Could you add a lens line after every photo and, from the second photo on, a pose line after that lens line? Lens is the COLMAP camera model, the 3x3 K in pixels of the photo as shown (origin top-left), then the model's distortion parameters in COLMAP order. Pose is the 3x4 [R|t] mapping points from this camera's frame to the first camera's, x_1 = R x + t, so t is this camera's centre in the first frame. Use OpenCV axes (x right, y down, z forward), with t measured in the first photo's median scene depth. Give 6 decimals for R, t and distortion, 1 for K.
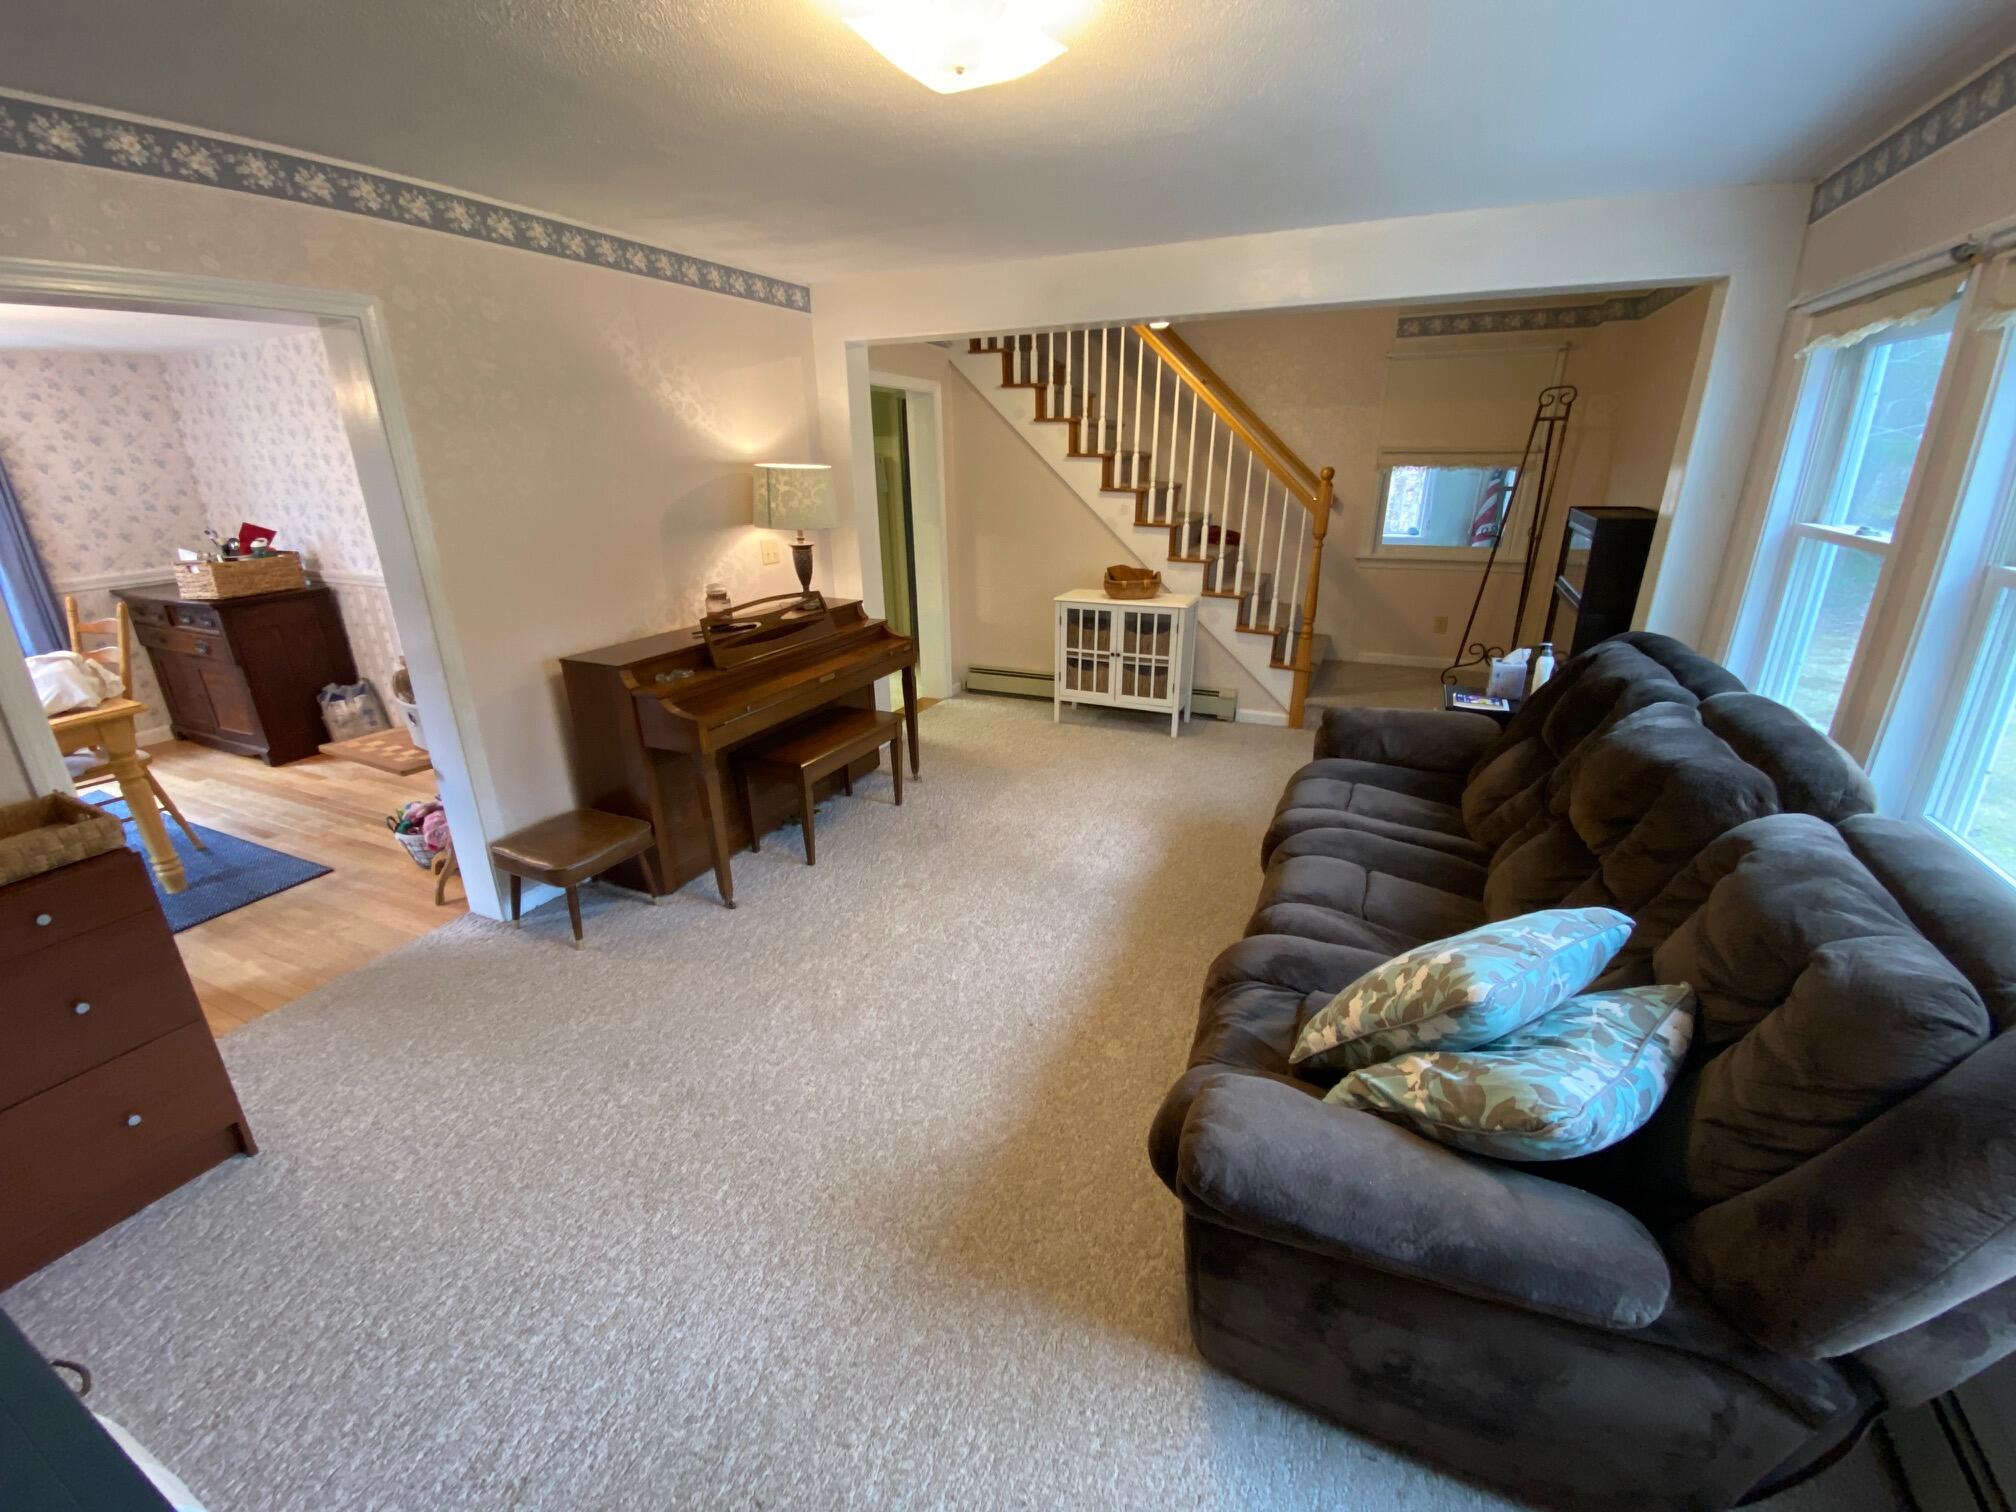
lens RADIAL K [[828.0, 0, 995.2], [0, 828.0, 763.5], [0, 0, 1]] dist [-0.028002, -0.001058]
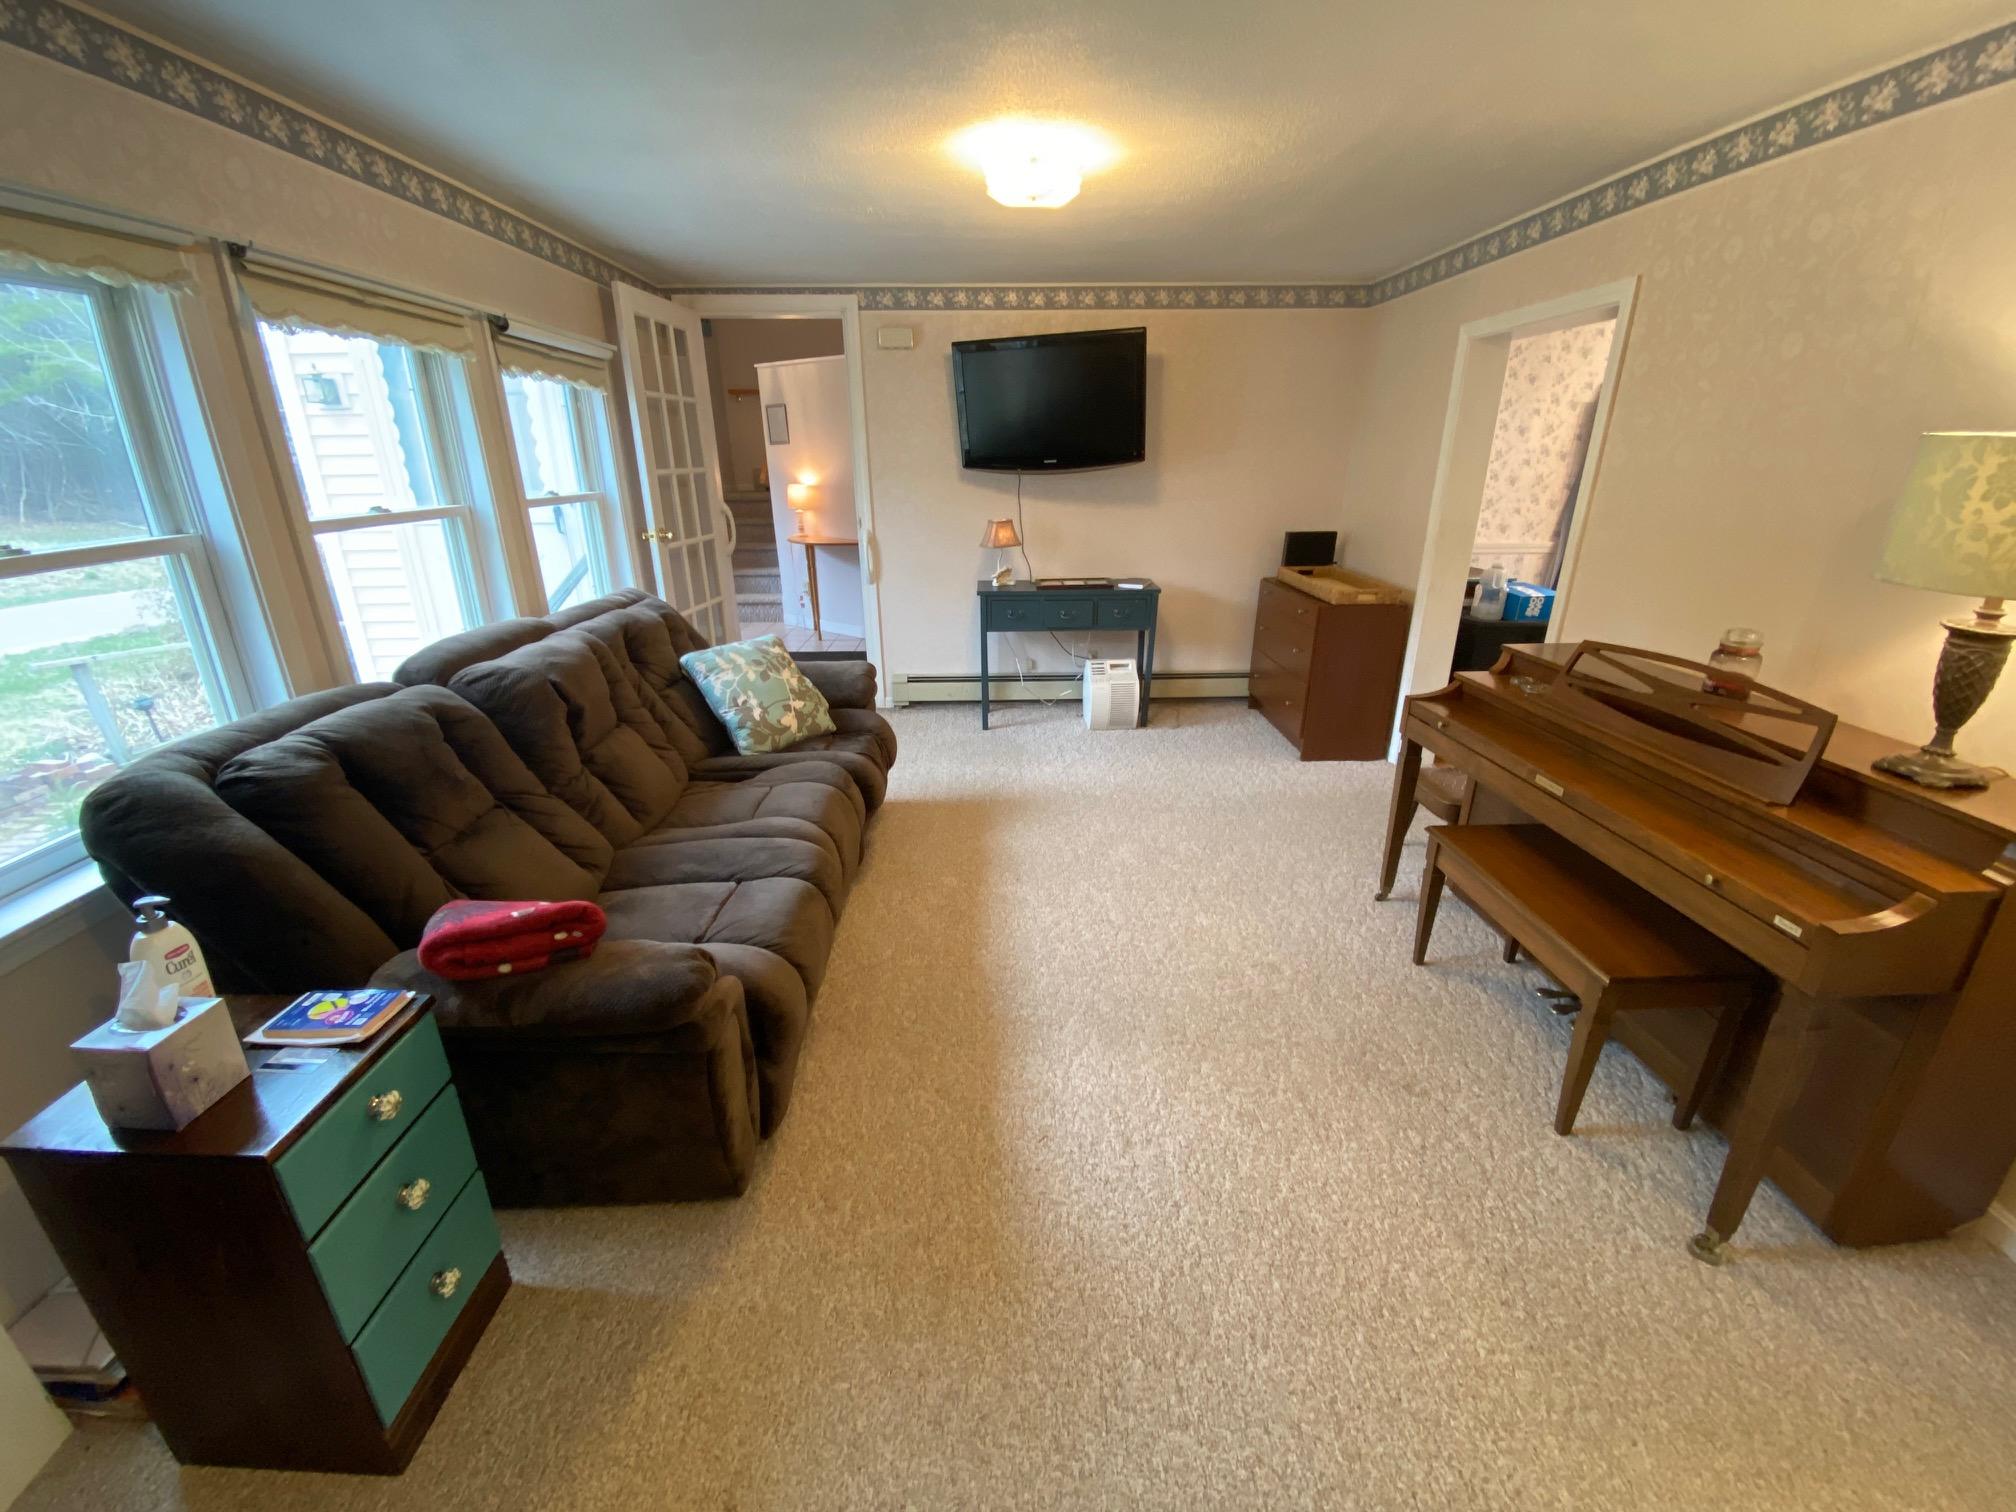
lens RADIAL K [[828.0, 0, 997.0], [0, 828.0, 762.0], [0, 0, 1]] dist [-0.028002, -0.001058]
pose [[-0.902041, 0.167483, -0.397833, 0.567882], [-0.127335, 0.777394, 0.615991, -0.630777], [0.412441, 0.606307, -0.679915, 1.788320]]
